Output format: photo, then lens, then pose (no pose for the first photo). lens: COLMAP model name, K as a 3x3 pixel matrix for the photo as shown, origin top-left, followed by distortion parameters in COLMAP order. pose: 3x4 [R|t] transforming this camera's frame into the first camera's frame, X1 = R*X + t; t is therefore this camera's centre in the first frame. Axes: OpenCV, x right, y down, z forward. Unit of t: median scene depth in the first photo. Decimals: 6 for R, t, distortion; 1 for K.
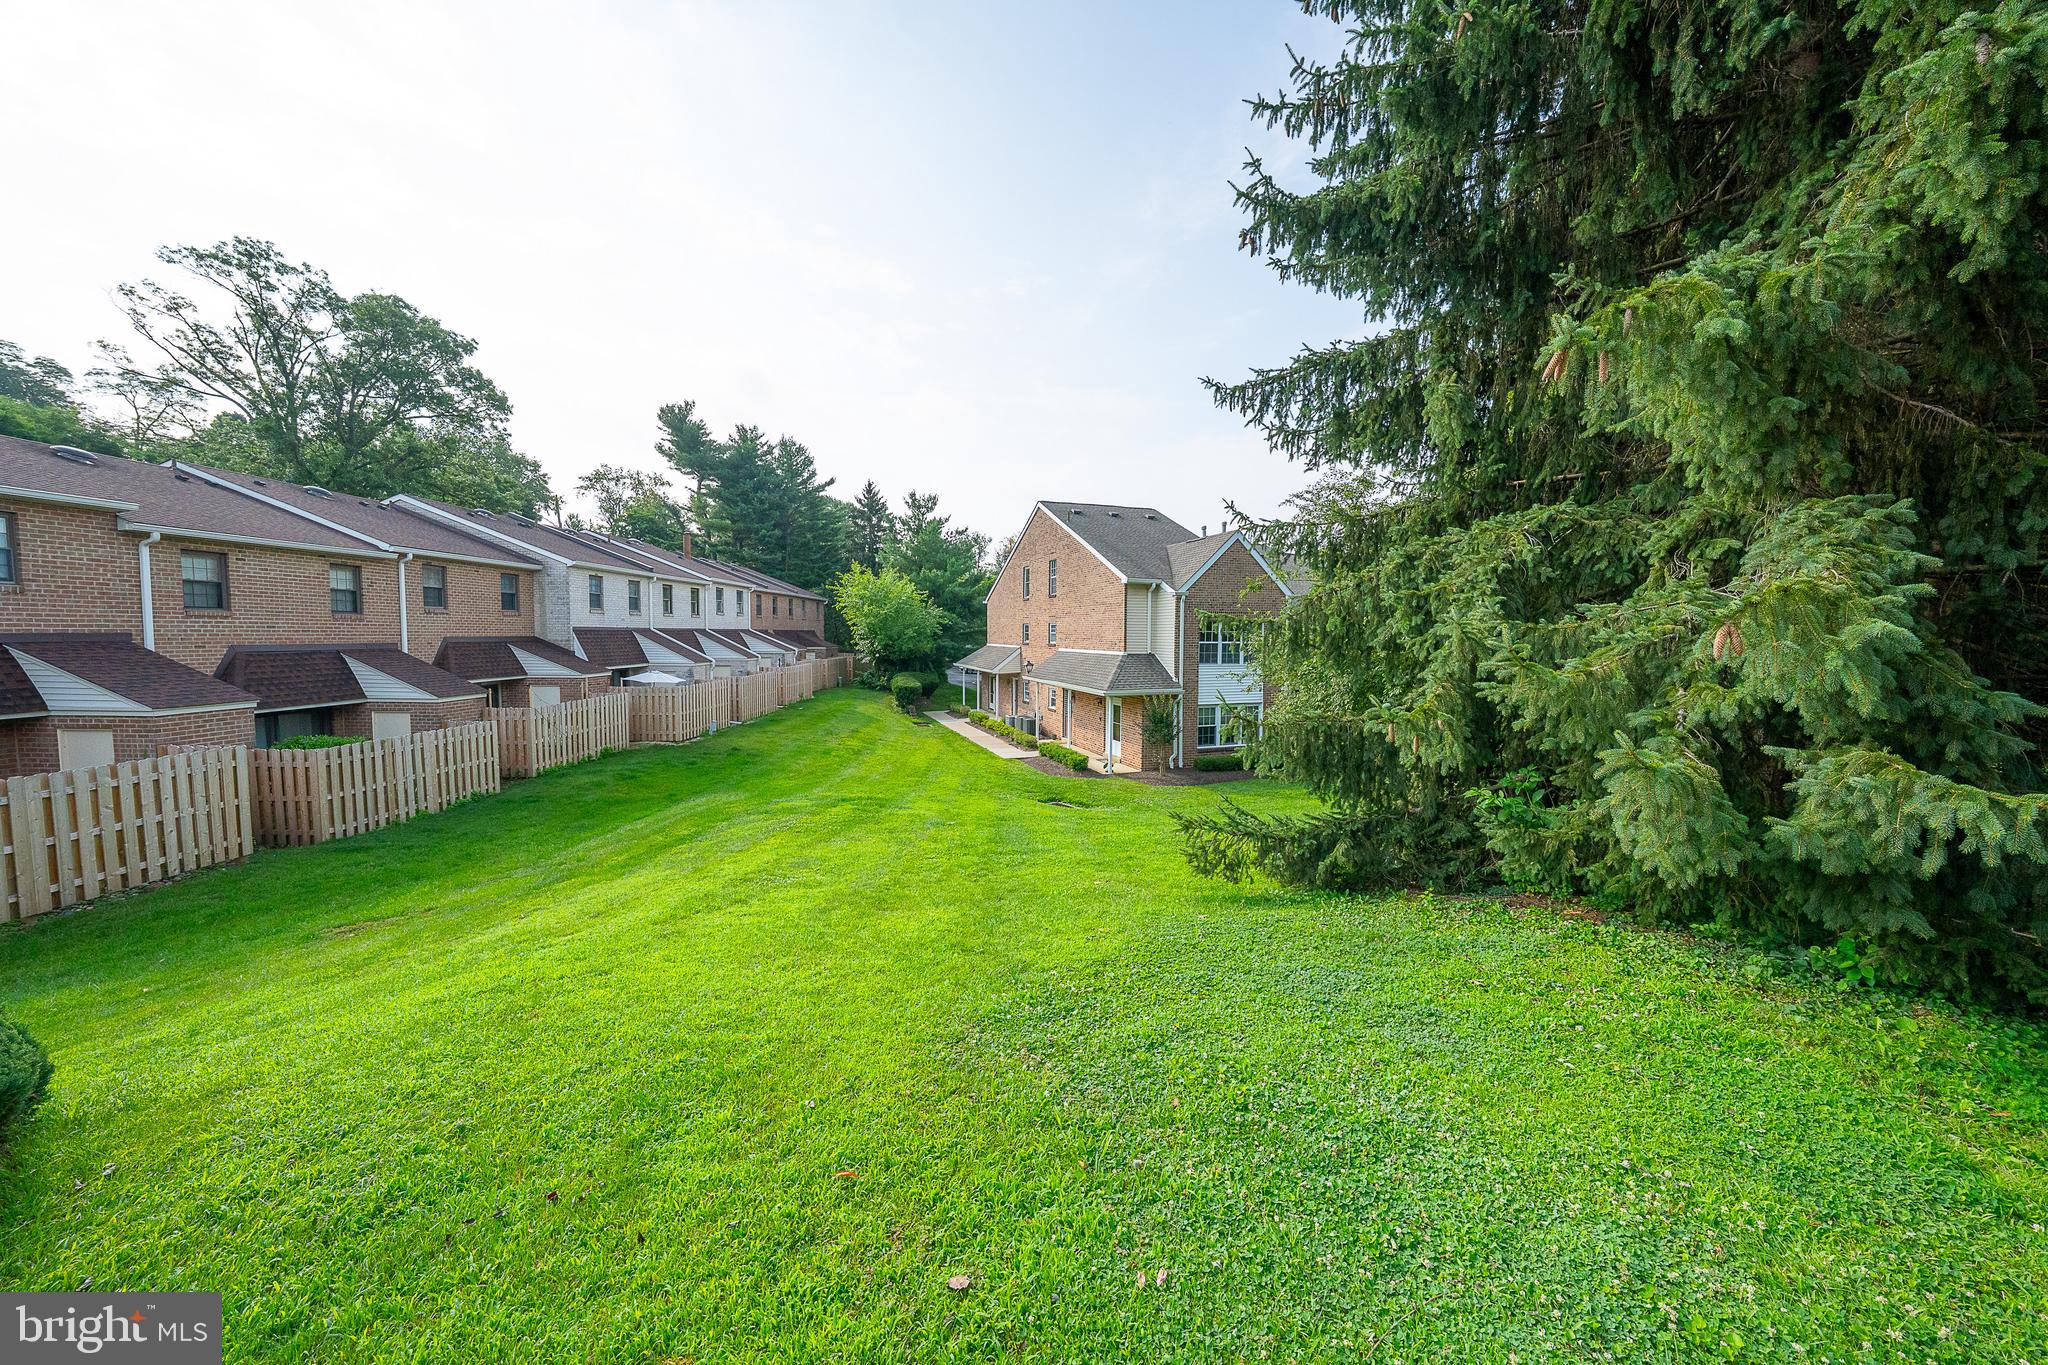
lens RADIAL K [[703.6, 0, 1023.7], [0, 703.6, 683.0], [0, 0, 1]] dist [-0.025411, 0.004968]
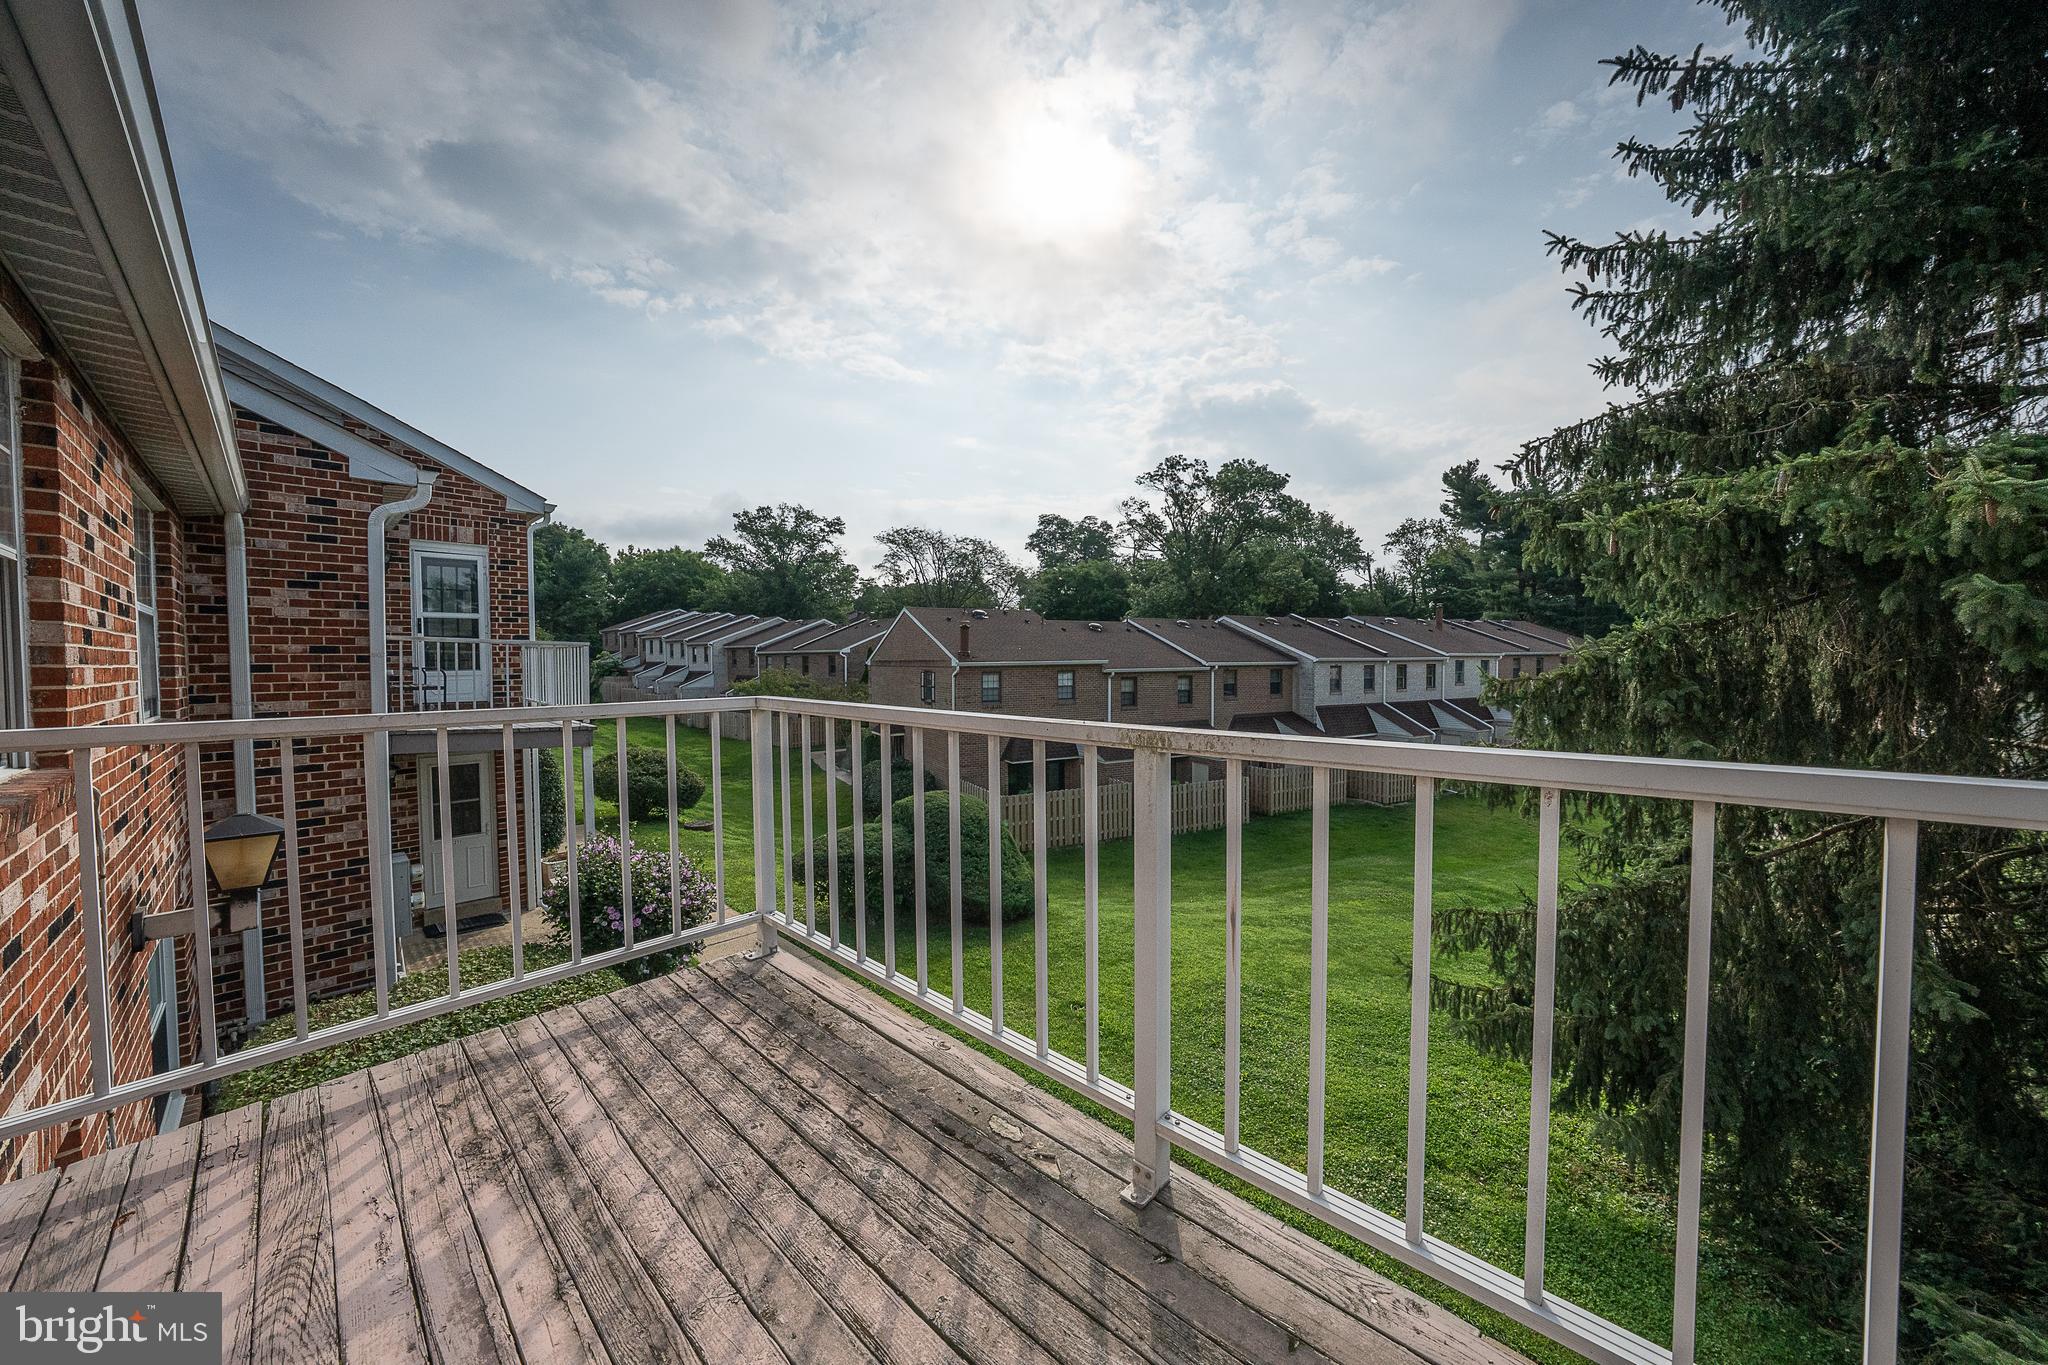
lens RADIAL K [[703.6, 0, 1013.9], [0, 703.6, 665.9], [0, 0, 1]] dist [-0.025411, 0.004968]
pose [[0.467217, -0.000528, -0.884142, 0.209587], [-0.050882, 0.998326, -0.027484, -0.067545], [0.882677, 0.057828, 0.466408, -0.117576]]
